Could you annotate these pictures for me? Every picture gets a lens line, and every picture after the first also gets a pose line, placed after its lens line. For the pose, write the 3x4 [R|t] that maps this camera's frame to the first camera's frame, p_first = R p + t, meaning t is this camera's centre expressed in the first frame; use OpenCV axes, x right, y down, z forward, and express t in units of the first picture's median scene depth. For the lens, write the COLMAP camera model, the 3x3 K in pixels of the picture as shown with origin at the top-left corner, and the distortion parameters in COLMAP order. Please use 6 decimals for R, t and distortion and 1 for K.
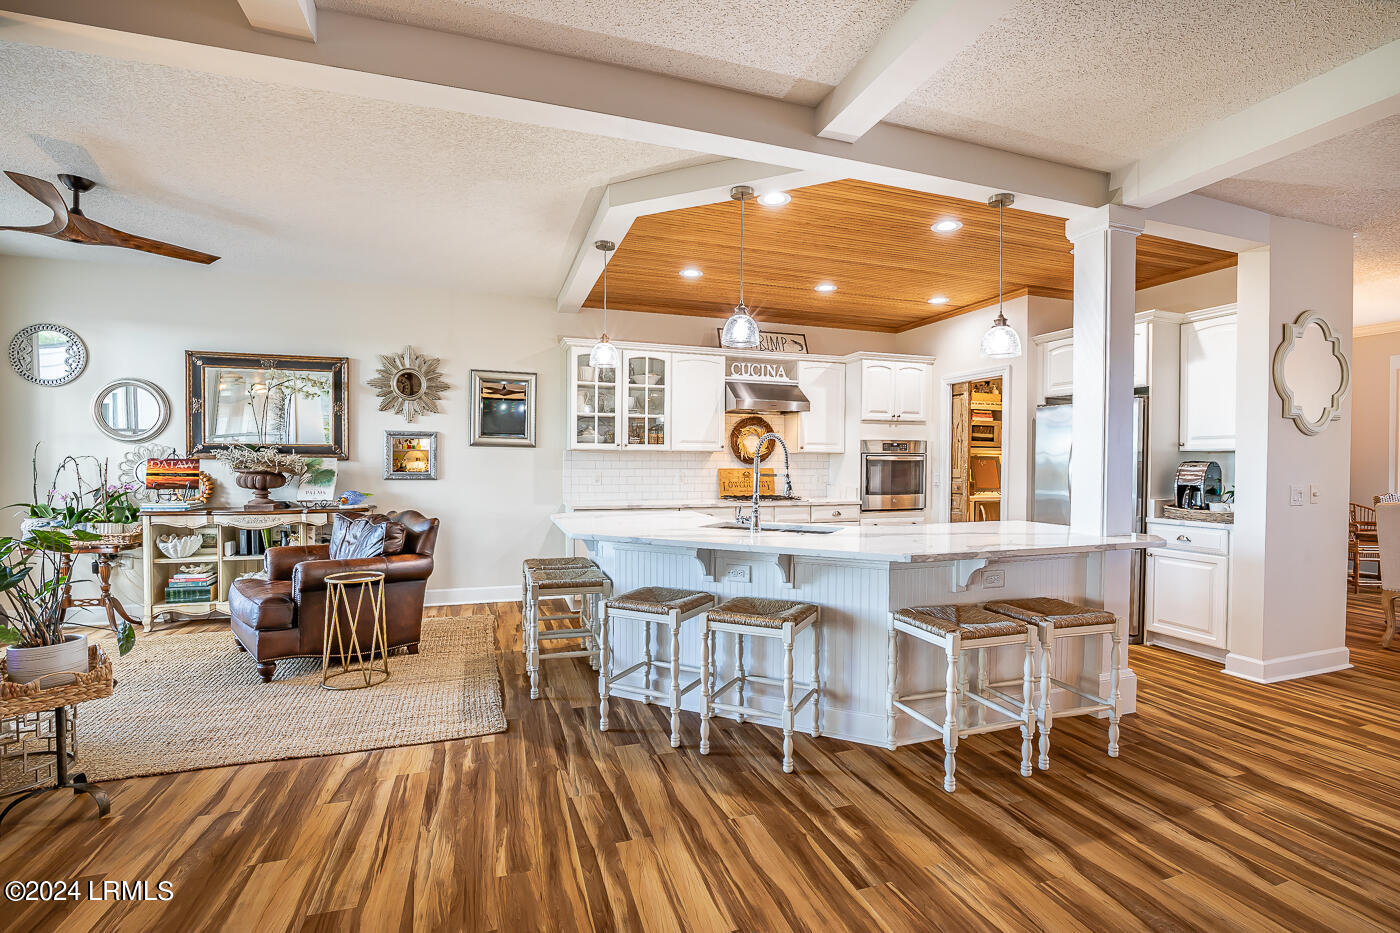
lens RADIAL K [[638.2, 0, 723.8], [0, 638.2, 472.9], [0, 0, 1]] dist [-0.029624, 0.001439]
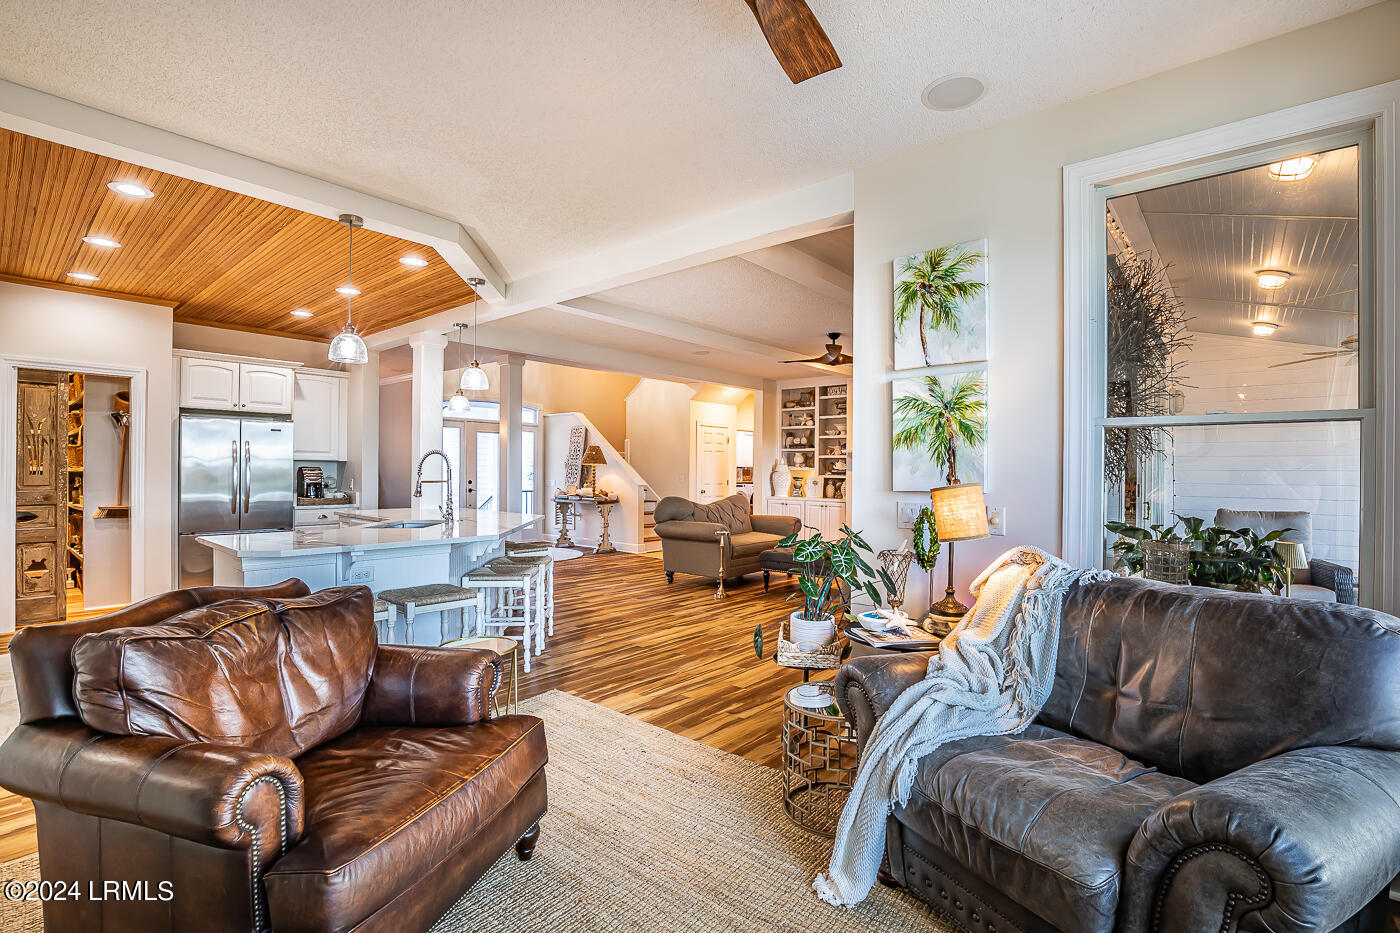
lens RADIAL K [[638.2, 0, 702.1], [0, 638.2, 472.2], [0, 0, 1]] dist [-0.029624, 0.001439]
pose [[-0.492677, -0.013730, 0.870104, -0.913869], [0.002879, 0.999844, 0.017408, -0.025286], [-0.870208, 0.011082, -0.492560, 0.792821]]
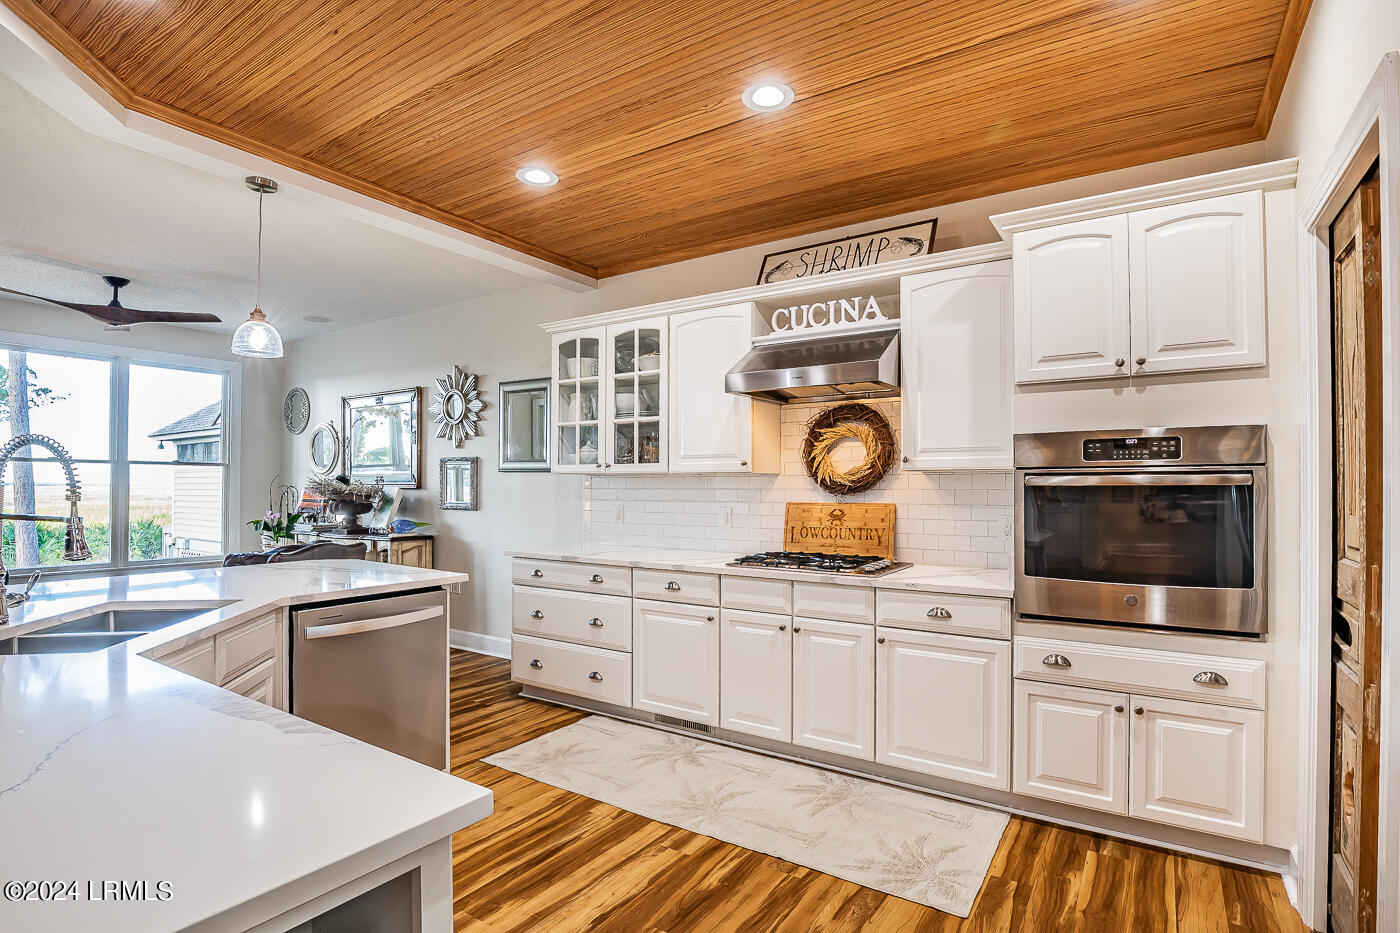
lens RADIAL K [[679.9, 0, 699.2], [0, 679.9, 476.6], [0, 0, 1]] dist [-0.022108, -0.000859]
pose [[0.598463, -0.016999, -0.800970, 0.531128], [-0.014133, 0.999395, -0.031770, -0.012004], [0.801026, 0.030333, 0.597860, 0.724583]]
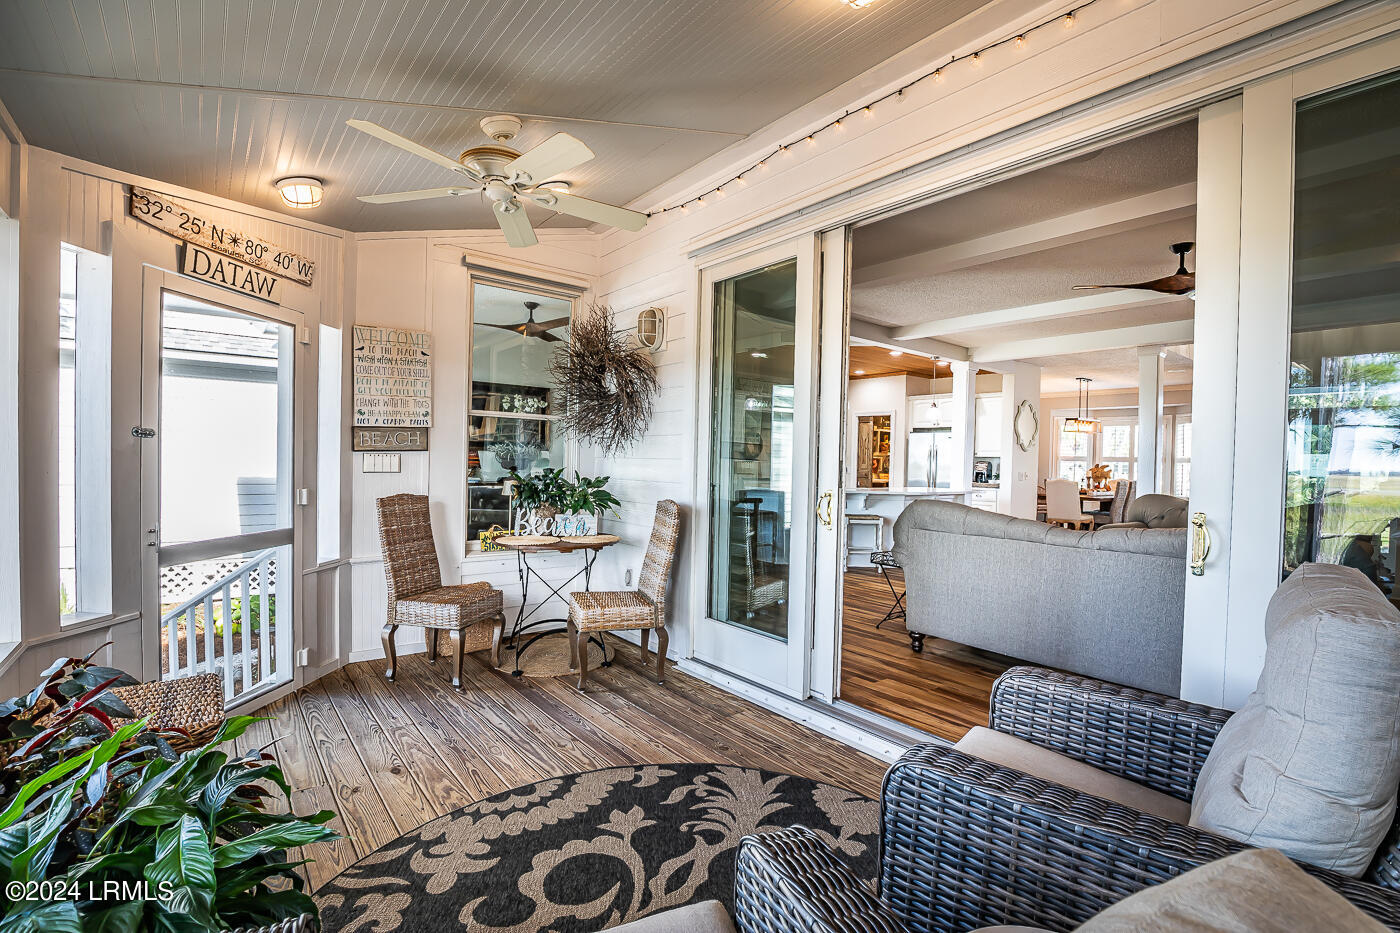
lens RADIAL K [[638.2, 0, 707.0], [0, 638.2, 478.5], [0, 0, 1]] dist [-0.029624, 0.001439]
pose [[0.945238, 0.007963, 0.326285, -0.784311], [-0.013776, 0.999785, 0.015510, 0.016560], [-0.326092, -0.019156, 0.945144, -0.703214]]
